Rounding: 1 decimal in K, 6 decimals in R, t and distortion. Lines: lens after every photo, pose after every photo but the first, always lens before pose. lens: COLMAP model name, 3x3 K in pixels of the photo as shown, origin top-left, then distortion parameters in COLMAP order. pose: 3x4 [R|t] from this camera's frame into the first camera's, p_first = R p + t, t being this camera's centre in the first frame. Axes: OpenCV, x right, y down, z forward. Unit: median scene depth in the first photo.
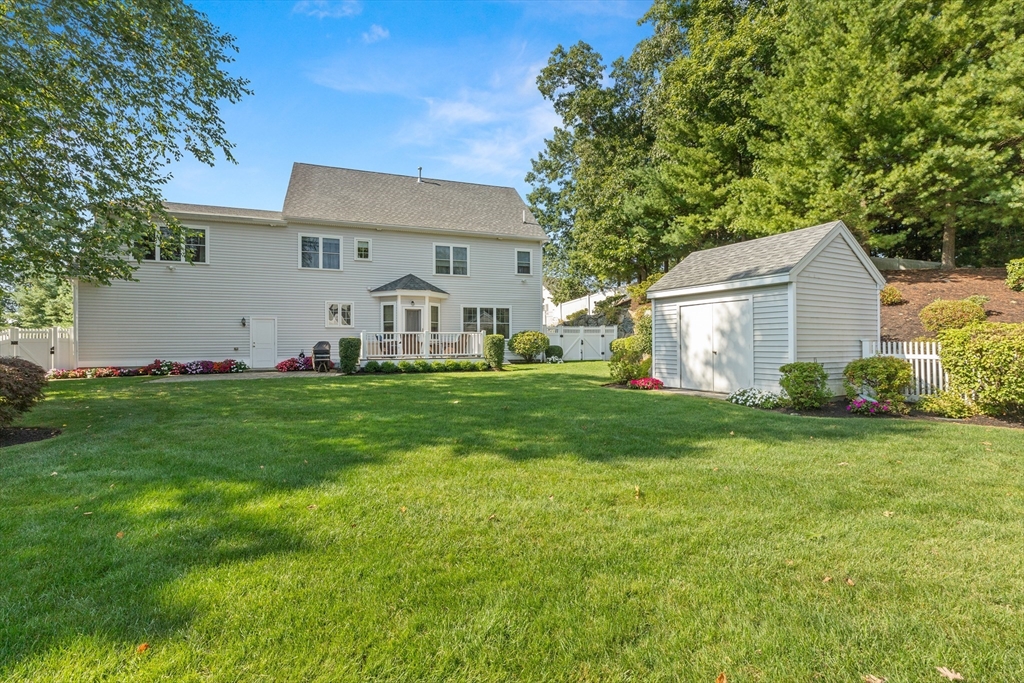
lens RADIAL K [[464.3, 0, 517.5], [0, 464.3, 342.4], [0, 0, 1]] dist [0.003192, 0.000060]
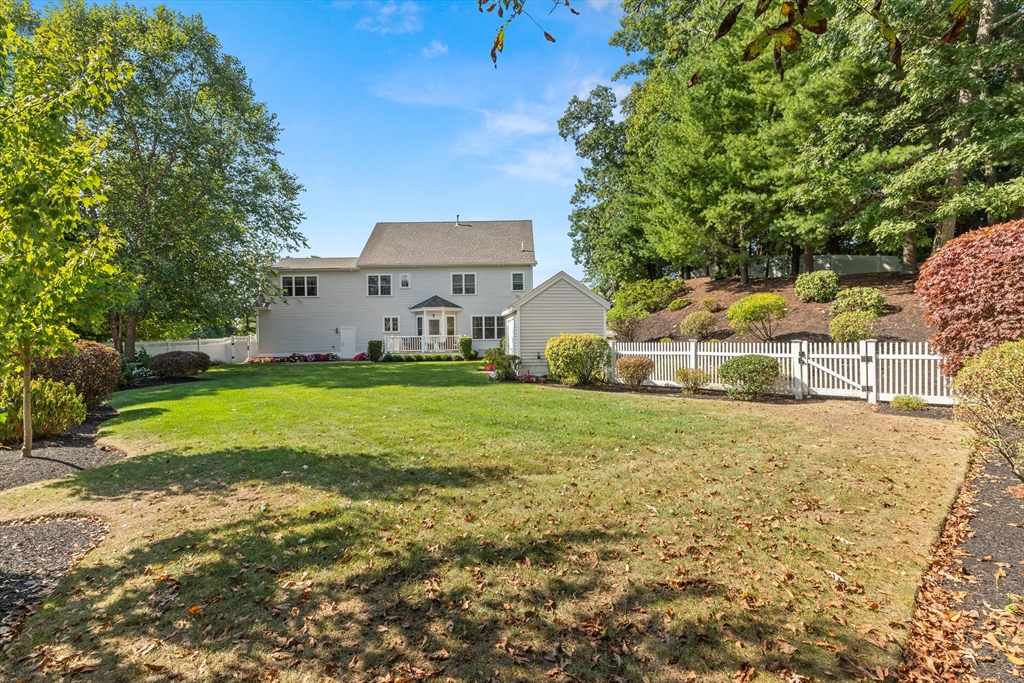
lens RADIAL K [[464.3, 0, 510.4], [0, 464.3, 342.1], [0, 0, 1]] dist [0.003192, 0.000060]
pose [[0.936406, -0.006864, -0.350851, 0.524473], [0.010680, 0.999903, 0.008942, -0.010121], [0.350755, -0.012120, 0.936389, -0.307285]]
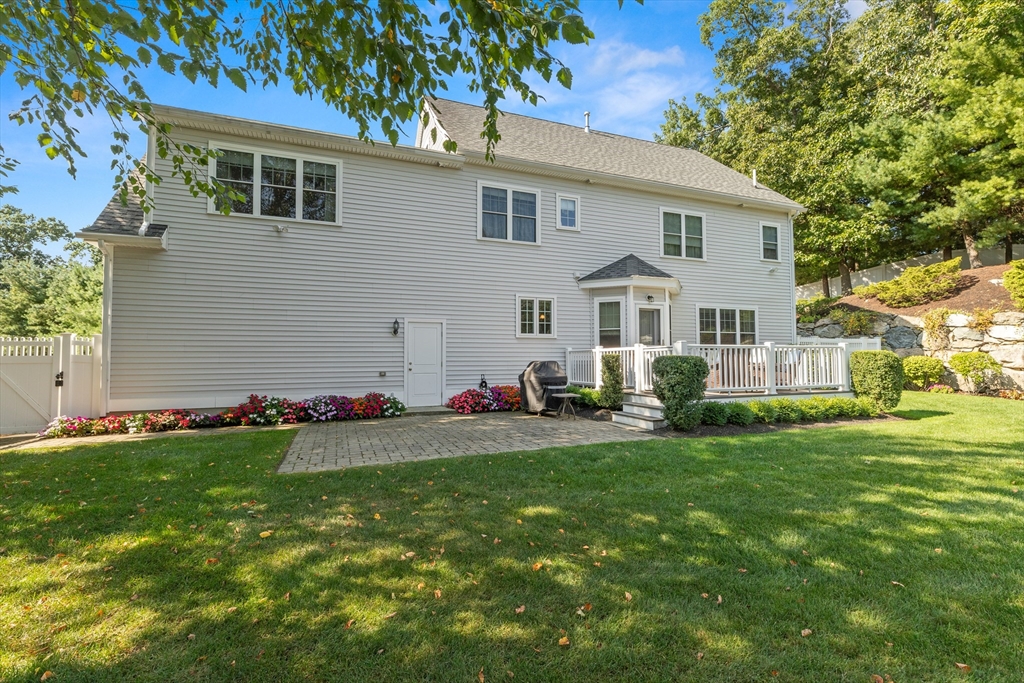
lens RADIAL K [[464.3, 0, 517.7], [0, 464.3, 343.1], [0, 0, 1]] dist [0.003192, 0.000060]
pose [[0.999629, 0.001937, 0.027162, -0.416425], [-0.001030, 0.999442, -0.033378, -0.004620], [-0.027211, 0.033338, 0.999074, 0.387054]]
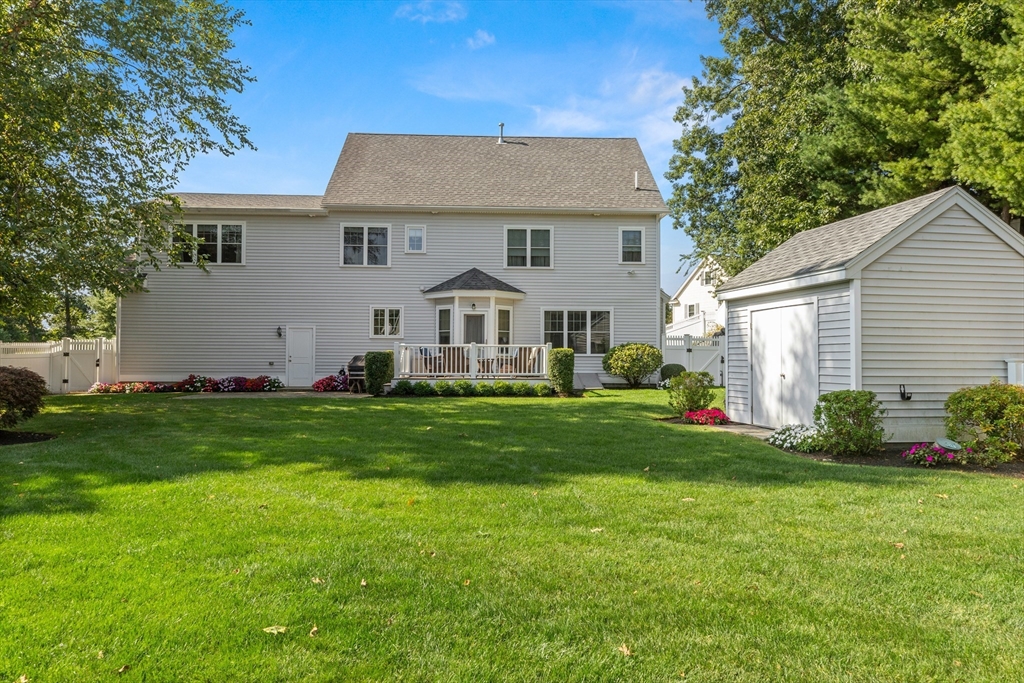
lens RADIAL K [[704.2, 0, 506.5], [0, 704.2, 345.6], [0, 0, 1]] dist [0.018074, -0.001873]
pose [[0.952970, 0.003871, -0.303040, 0.177572], [-0.009067, 0.999835, -0.015741, -0.001985], [0.302930, 0.017748, 0.952848, -0.088888]]
